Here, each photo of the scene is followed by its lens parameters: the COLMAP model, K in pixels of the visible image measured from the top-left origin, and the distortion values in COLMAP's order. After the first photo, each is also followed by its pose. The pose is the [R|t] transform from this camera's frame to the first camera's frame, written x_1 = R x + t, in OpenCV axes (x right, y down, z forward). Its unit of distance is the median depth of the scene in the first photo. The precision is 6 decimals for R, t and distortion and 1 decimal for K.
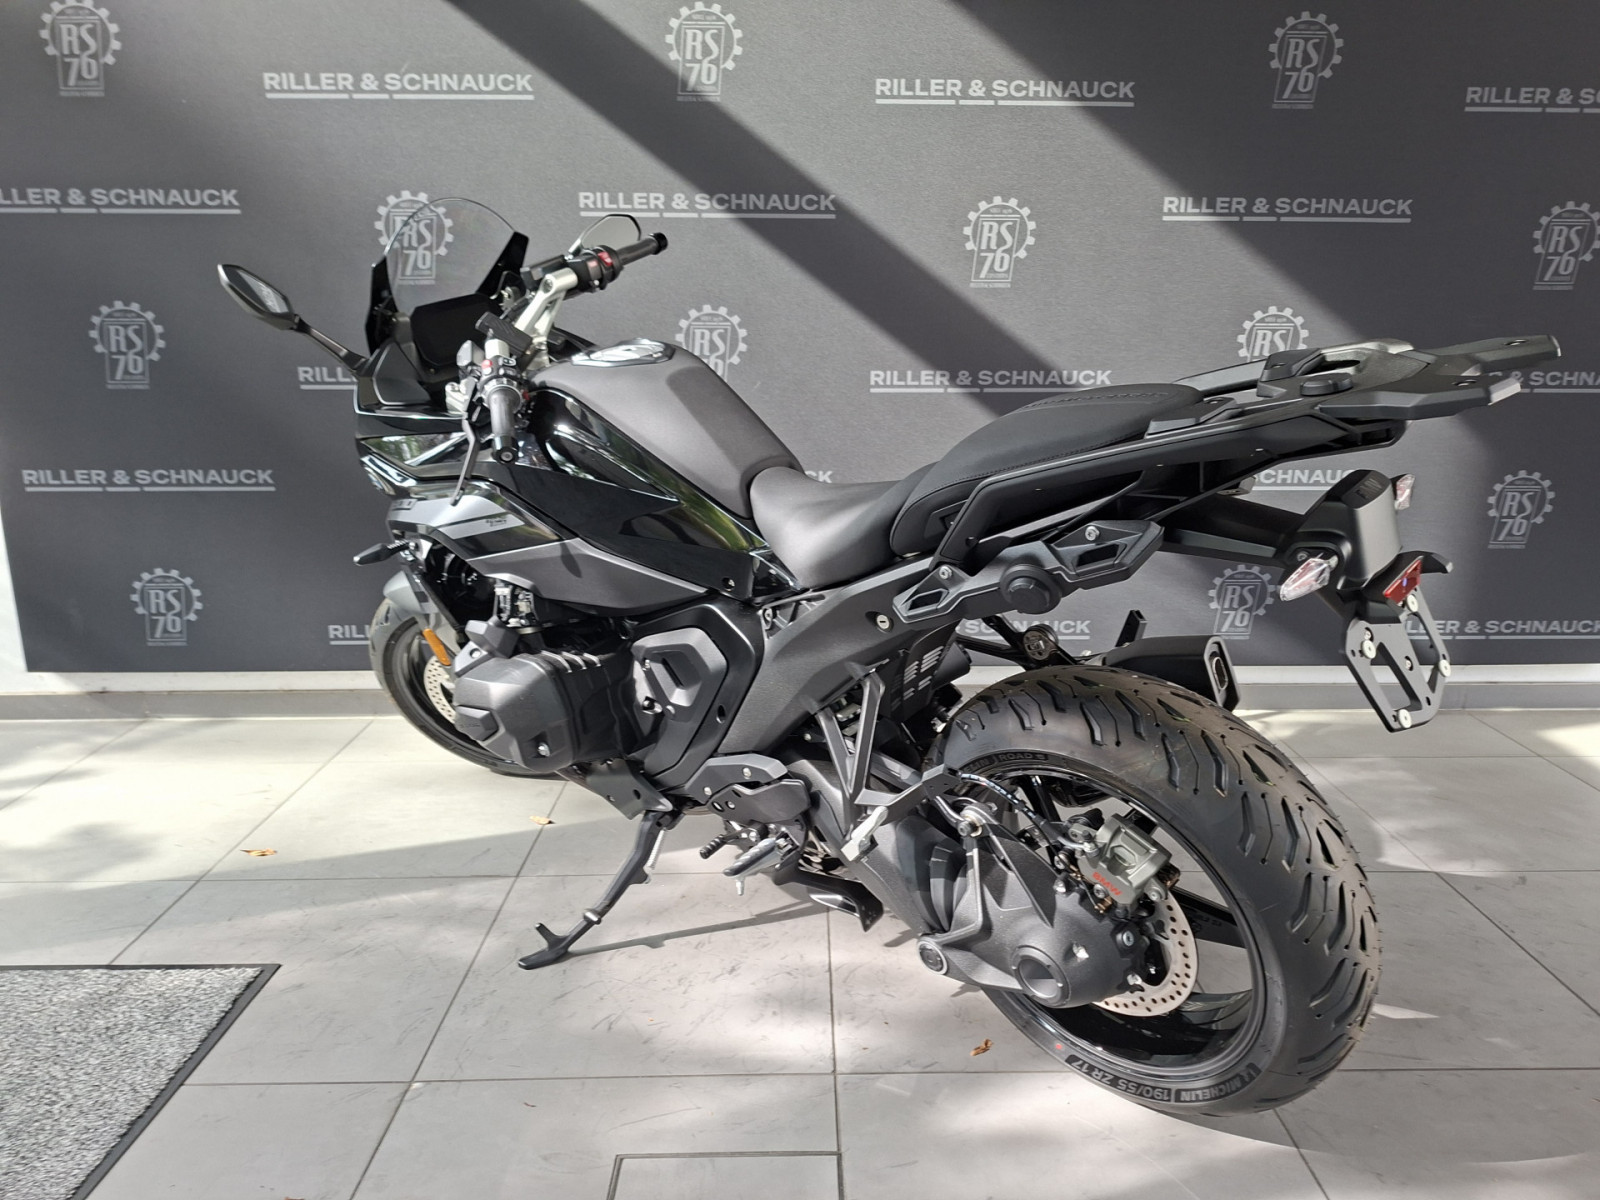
lens RADIAL K [[1147.0, 0, 800.8], [0, 1147.0, 604.6], [0, 0, 1]] dist [0.064624, -0.064012]
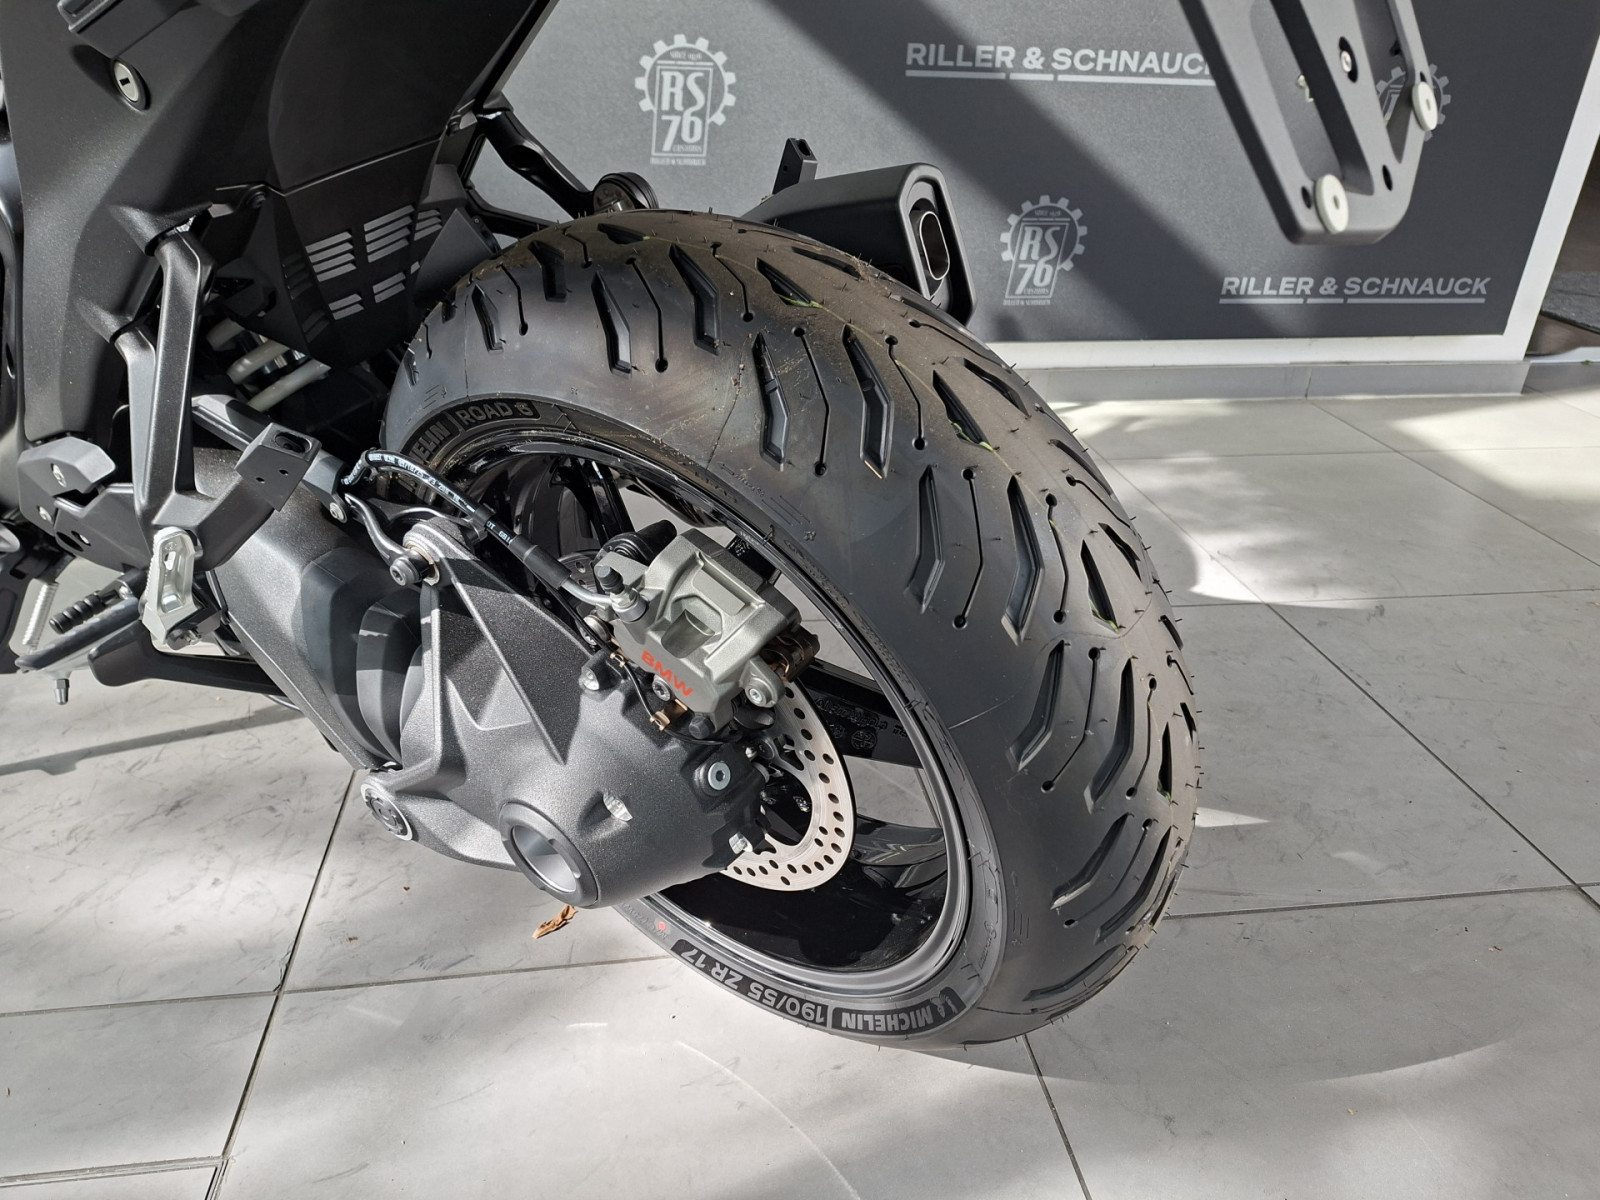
lens RADIAL K [[1147.0, 0, 788.2], [0, 1147.0, 587.4], [0, 0, 1]] dist [0.064624, -0.064012]
pose [[0.992189, -0.031221, 0.120775, 0.251733], [0.005301, 0.977853, 0.209228, 0.105096], [-0.124632, -0.206953, 0.970380, 0.526497]]
